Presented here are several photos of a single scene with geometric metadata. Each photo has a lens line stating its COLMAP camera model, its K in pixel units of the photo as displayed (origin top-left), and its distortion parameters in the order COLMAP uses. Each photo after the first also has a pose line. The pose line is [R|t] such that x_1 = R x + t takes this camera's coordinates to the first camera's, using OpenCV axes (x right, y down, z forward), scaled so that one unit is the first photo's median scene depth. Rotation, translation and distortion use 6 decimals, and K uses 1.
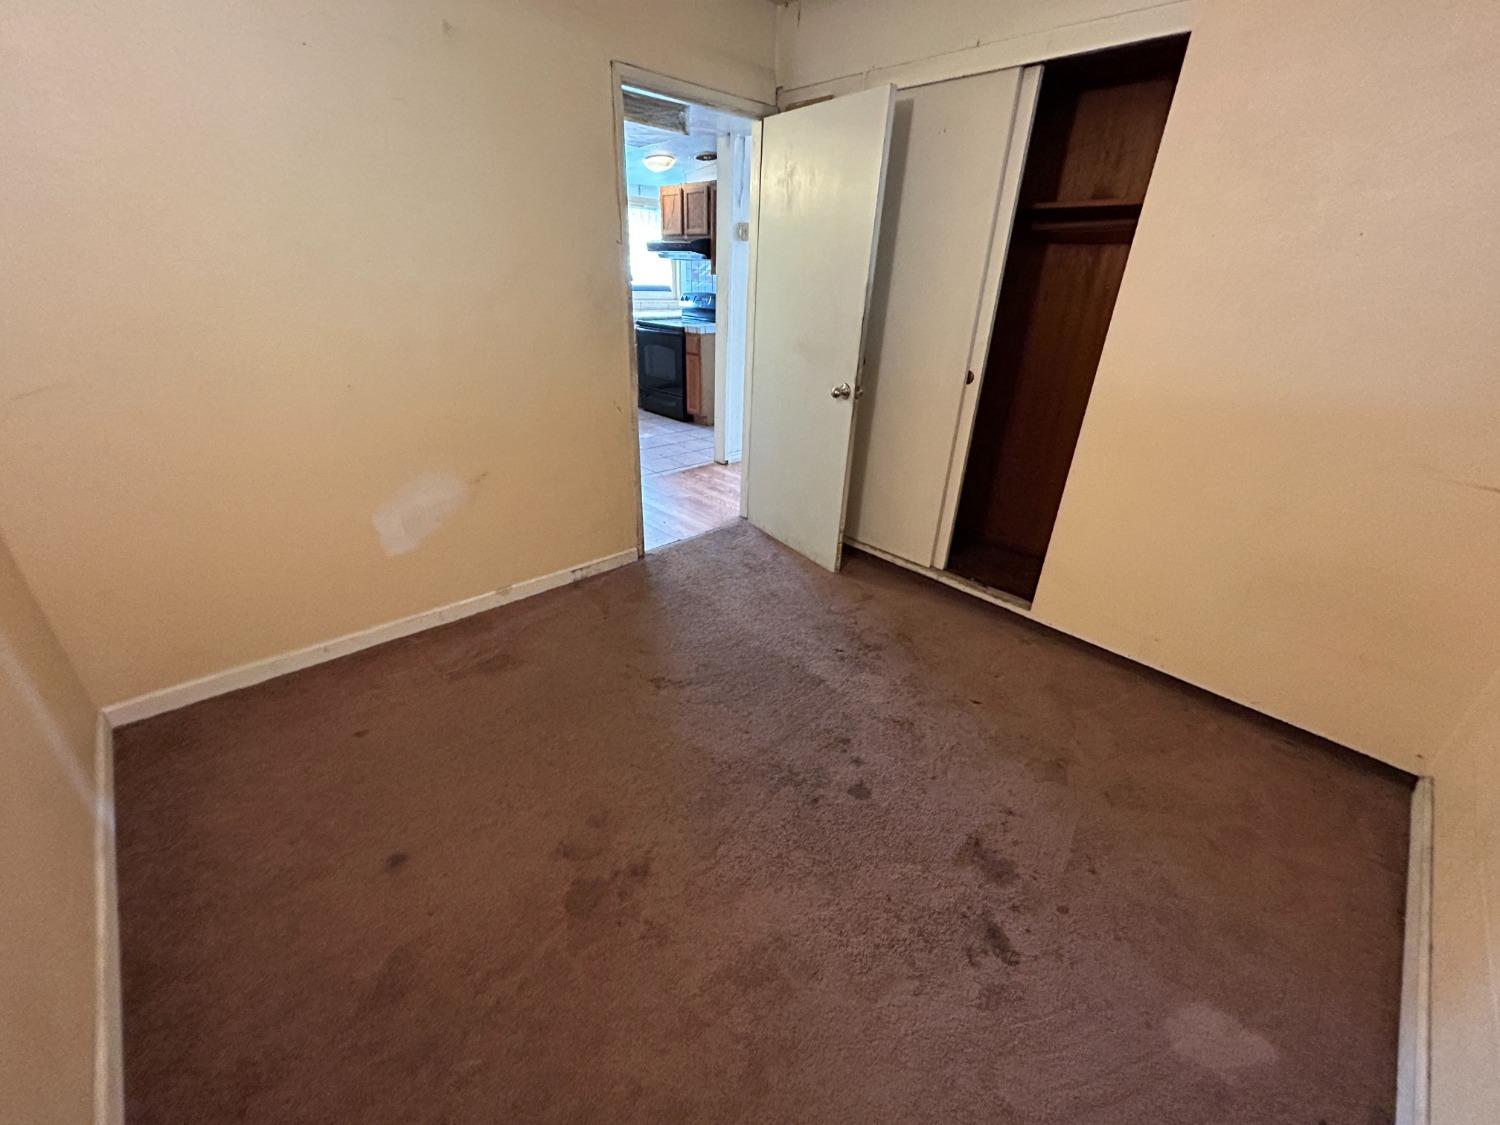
lens RADIAL K [[602.3, 0, 750.0], [0, 602.3, 562.5], [0, 0, 1]] dist [-0.001872, -0.000432]
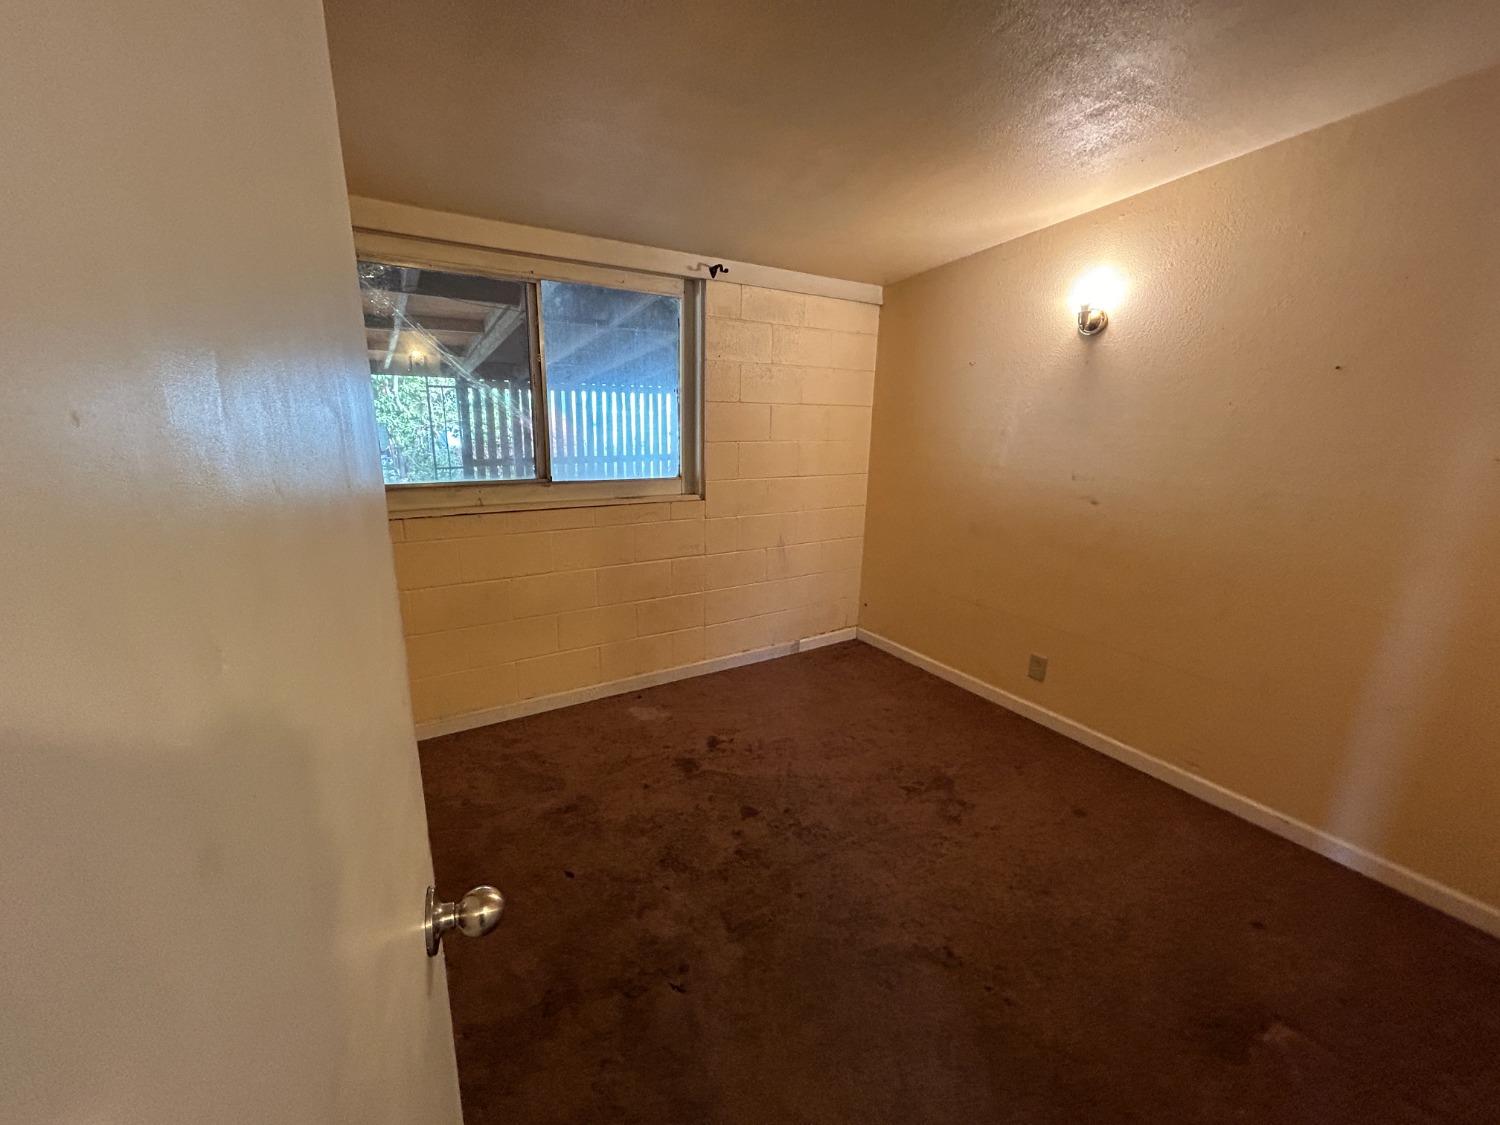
lens RADIAL K [[602.3, 0, 750.0], [0, 602.3, 562.5], [0, 0, 1]] dist [-0.001872, -0.000432]
pose [[-0.977800, -0.110442, 0.178073, 0.014413], [0.031881, 0.761519, 0.647358, -0.813913], [-0.207102, 0.638664, -0.741092, 1.576954]]
